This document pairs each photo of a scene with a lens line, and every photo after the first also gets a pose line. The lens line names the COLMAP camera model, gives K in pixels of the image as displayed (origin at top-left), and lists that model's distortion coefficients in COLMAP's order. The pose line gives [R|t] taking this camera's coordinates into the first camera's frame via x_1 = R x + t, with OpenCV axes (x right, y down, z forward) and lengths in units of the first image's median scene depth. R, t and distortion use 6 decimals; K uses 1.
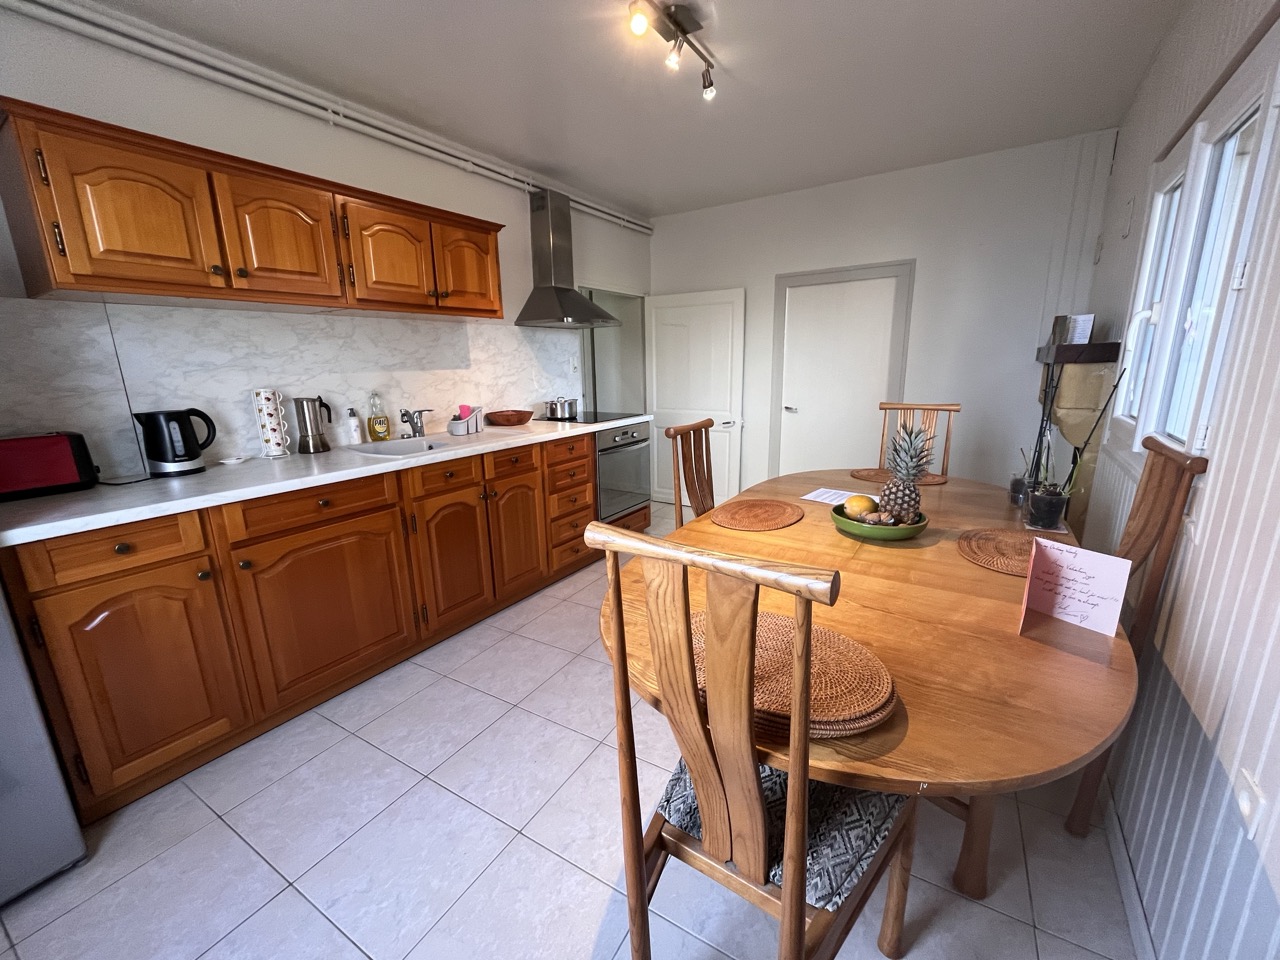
lens RADIAL K [[514.5, 0, 642.0], [0, 514.5, 479.0], [0, 0, 1]] dist [-0.003014, -0.000523]
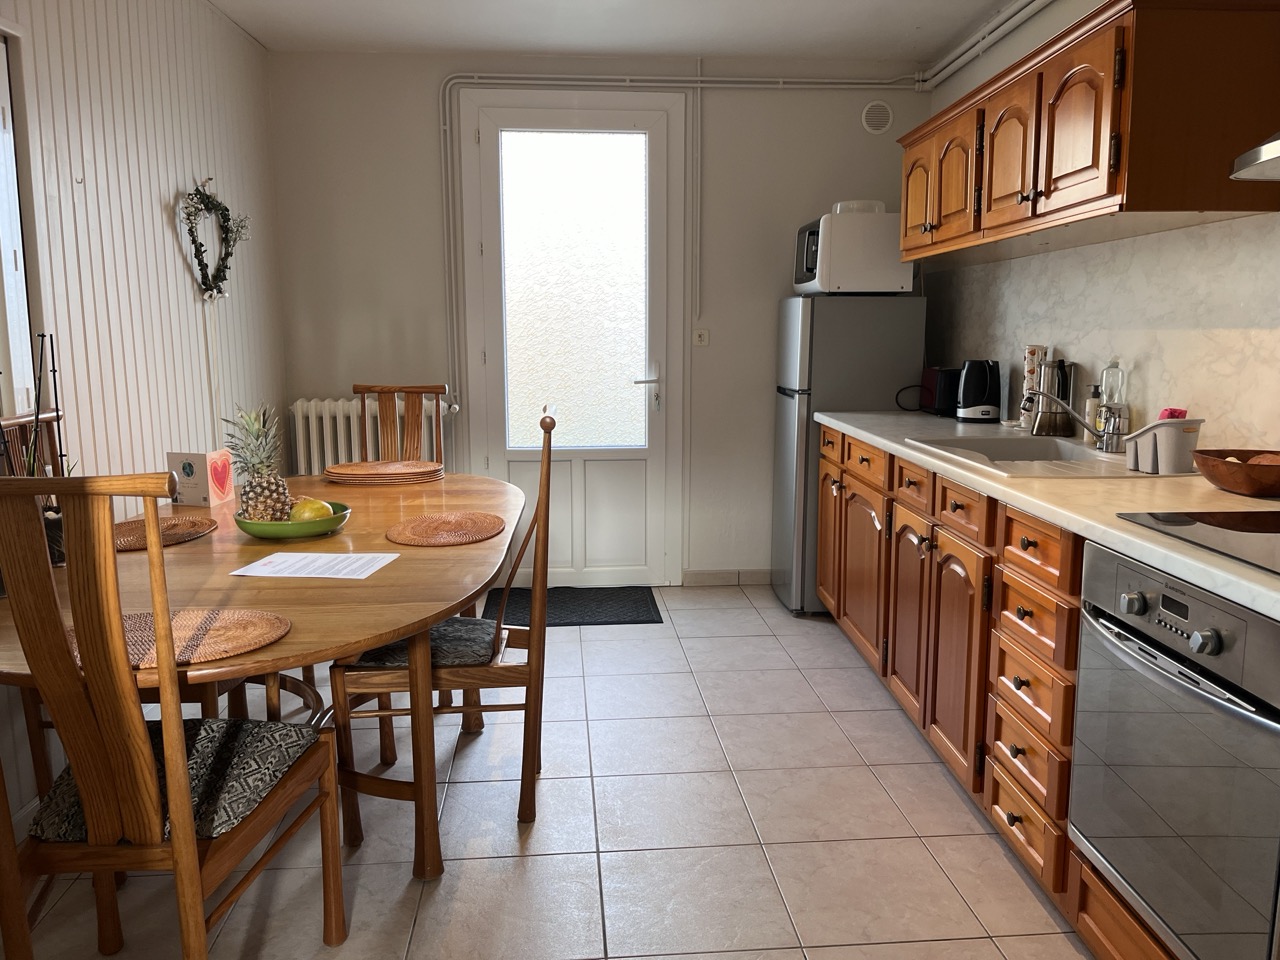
lens RADIAL K [[960.9, 0, 642.5], [0, 960.9, 475.8], [0, 0, 1]] dist [0.046715, -0.058682]
pose [[-0.812280, 0.106116, -0.573534, 0.532344], [-0.115637, 0.934494, 0.336674, -0.338636], [0.571690, 0.339795, -0.746800, 1.474969]]
